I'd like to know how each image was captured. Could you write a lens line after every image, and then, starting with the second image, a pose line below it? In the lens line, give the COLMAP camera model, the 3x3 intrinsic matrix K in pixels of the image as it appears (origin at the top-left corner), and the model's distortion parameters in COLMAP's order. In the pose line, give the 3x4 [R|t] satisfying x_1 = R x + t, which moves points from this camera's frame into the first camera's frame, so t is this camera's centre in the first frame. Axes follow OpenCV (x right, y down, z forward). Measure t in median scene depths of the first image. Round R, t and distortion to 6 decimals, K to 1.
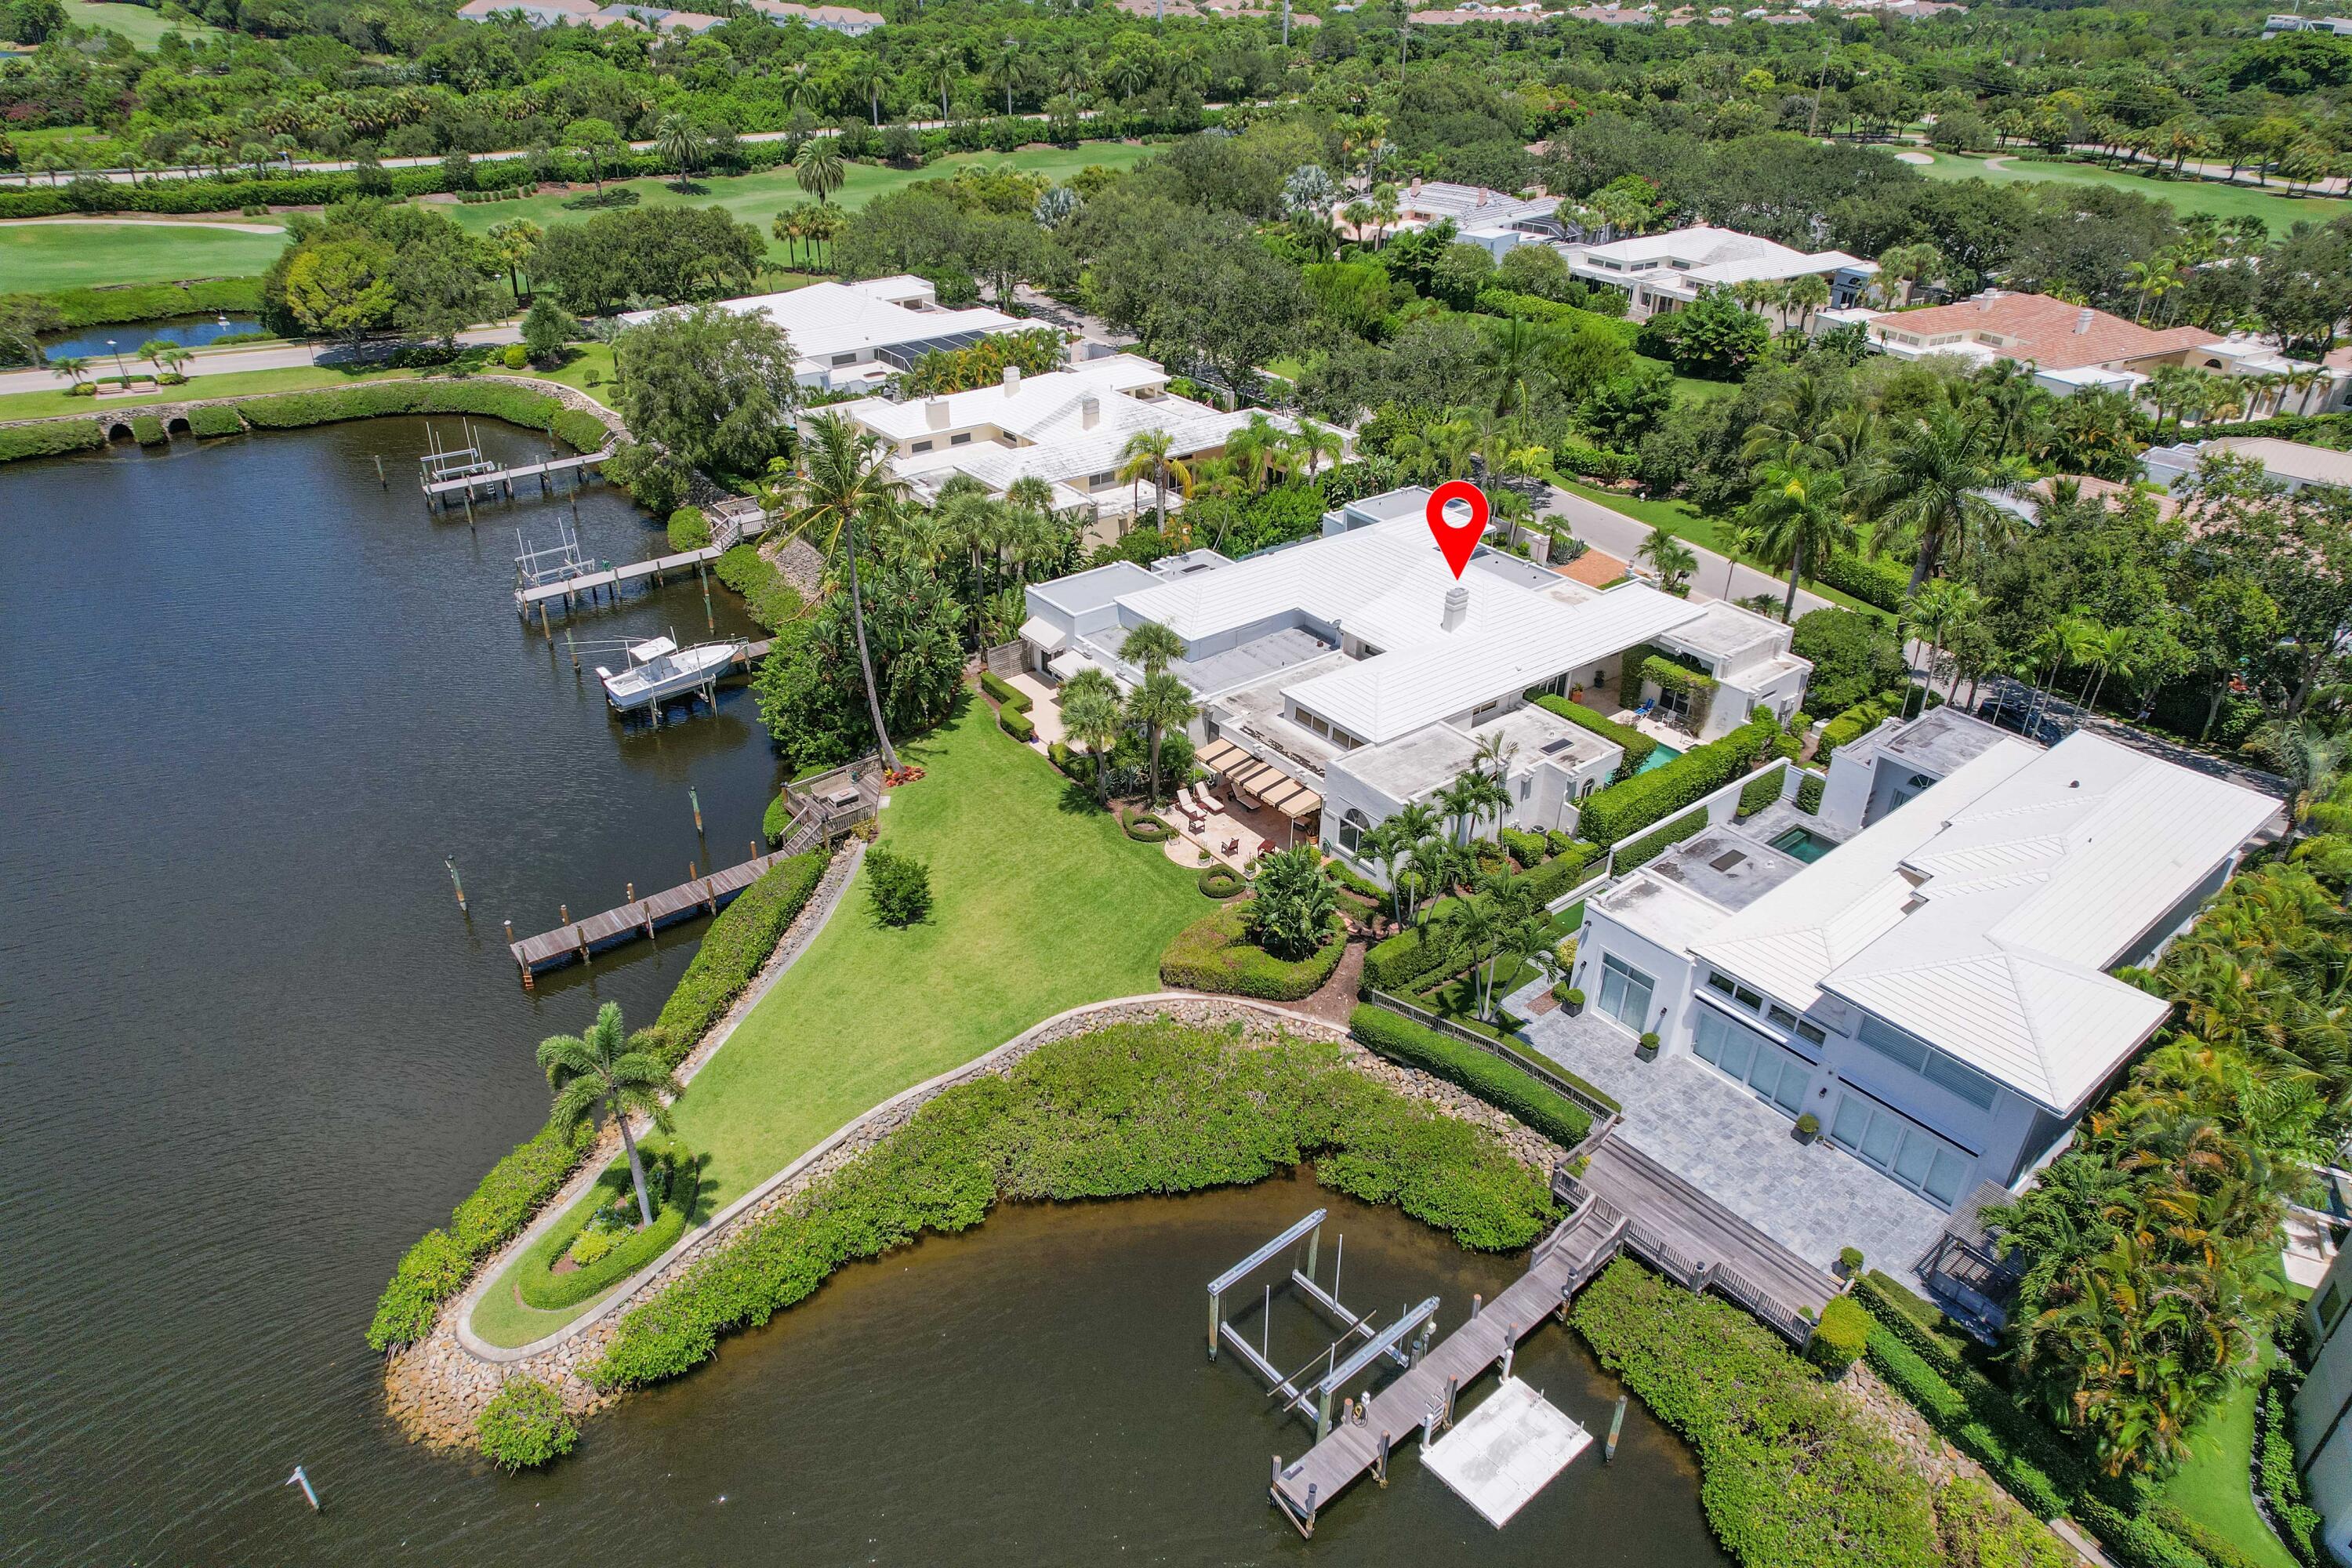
lens RADIAL K [[1487.5, 0, 1176.0], [0, 1487.5, 784.0], [0, 0, 1]] dist [-0.090678, 0.086225]
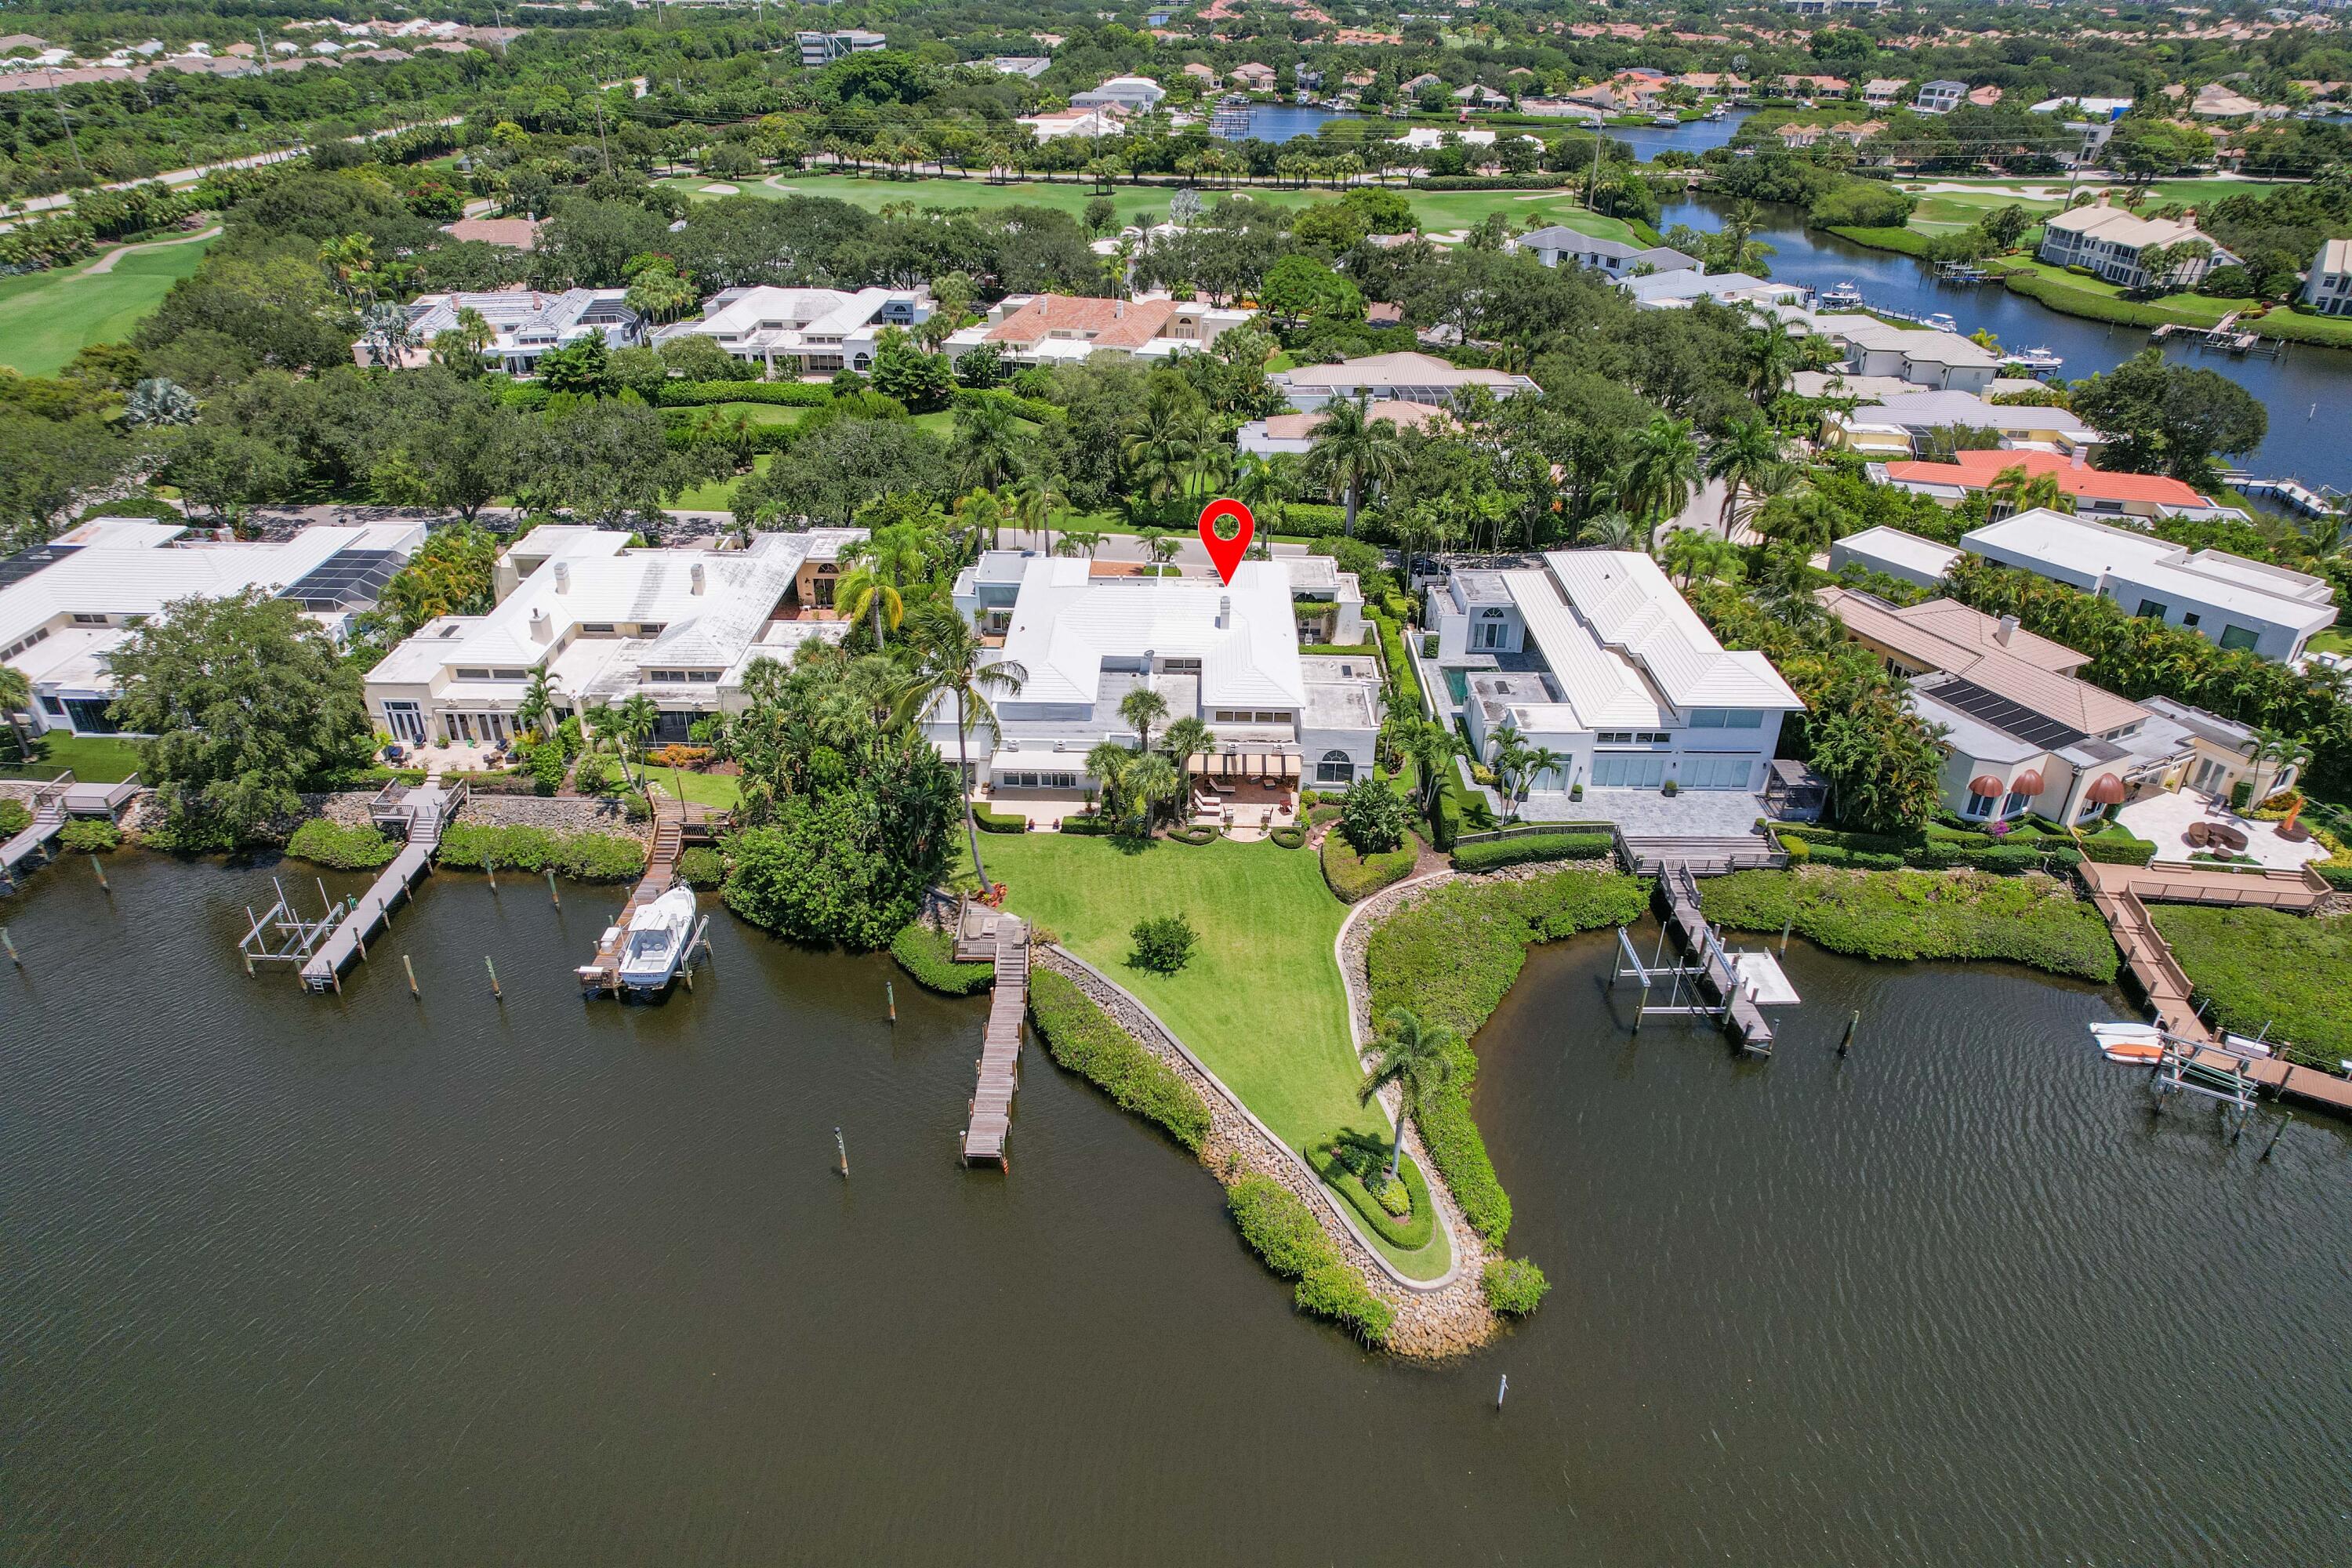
lens RADIAL K [[1461.7, 0, 1176.0], [0, 1461.7, 784.0], [0, 0, 1]] dist [-0.037738, -0.000902]
pose [[0.640844, -0.392639, 0.659661, -0.960185], [0.393192, 0.905912, 0.157235, -0.246001], [-0.659332, 0.158610, 0.734931, 0.063981]]
